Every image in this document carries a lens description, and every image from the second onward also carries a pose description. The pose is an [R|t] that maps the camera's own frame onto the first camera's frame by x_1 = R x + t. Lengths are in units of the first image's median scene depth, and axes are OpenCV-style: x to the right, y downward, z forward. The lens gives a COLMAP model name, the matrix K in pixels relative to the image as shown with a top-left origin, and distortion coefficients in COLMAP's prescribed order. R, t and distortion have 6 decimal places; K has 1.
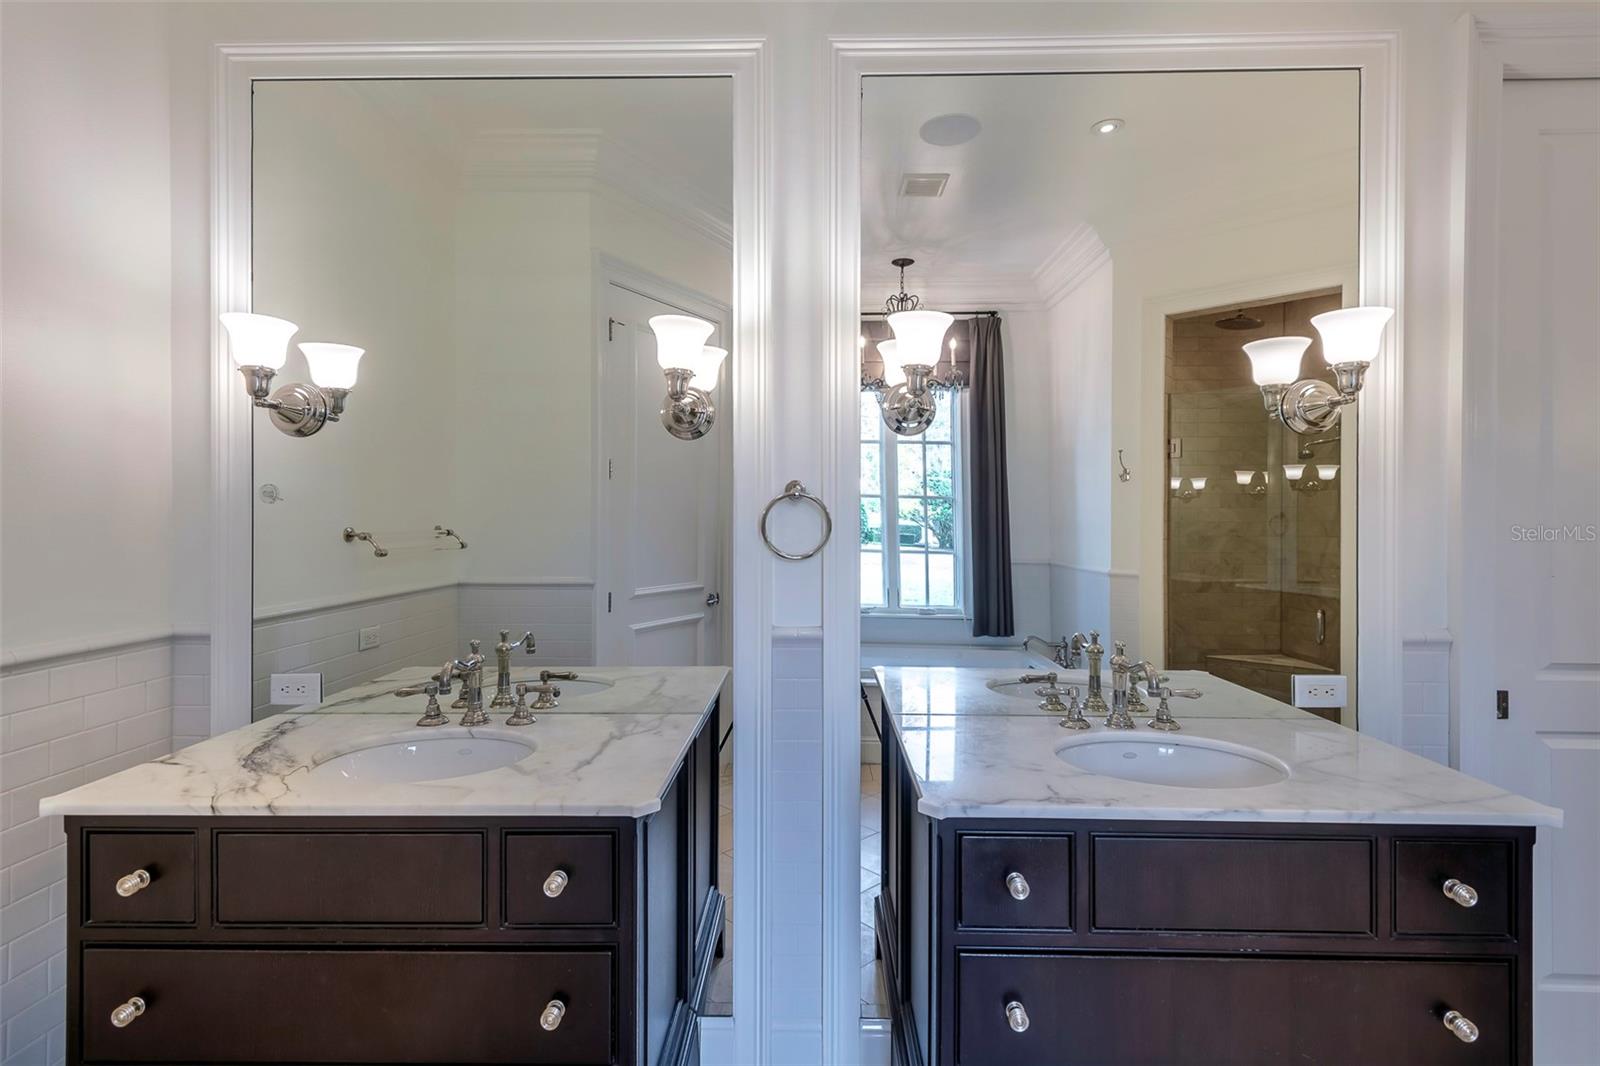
lens RADIAL K [[758.3, 0, 796.3], [0, 758.3, 526.9], [0, 0, 1]] dist [0.012892, -0.001656]
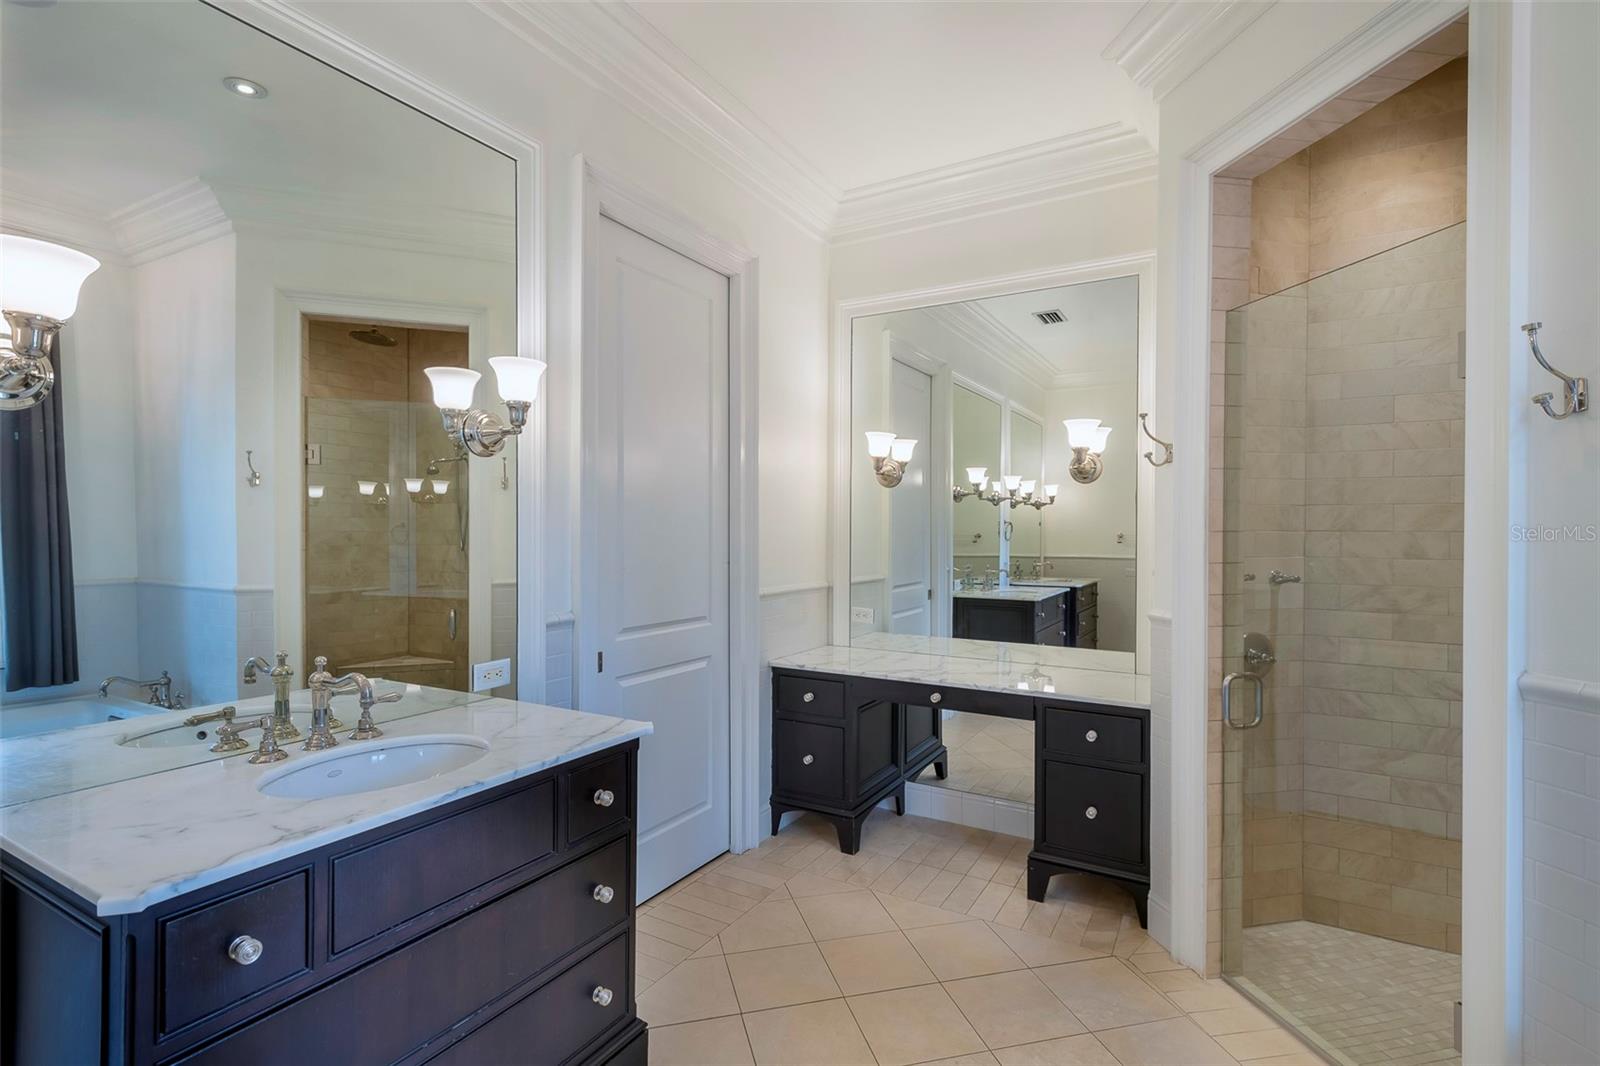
lens RADIAL K [[758.6, 0, 799.6], [0, 758.6, 538.0], [0, 0, 1]] dist [0.002550, 0.000101]
pose [[0.481182, -0.009917, 0.876565, -0.113324], [0.008271, 0.999943, 0.006773, -0.000429], [-0.876582, 0.003991, 0.481236, 0.016768]]
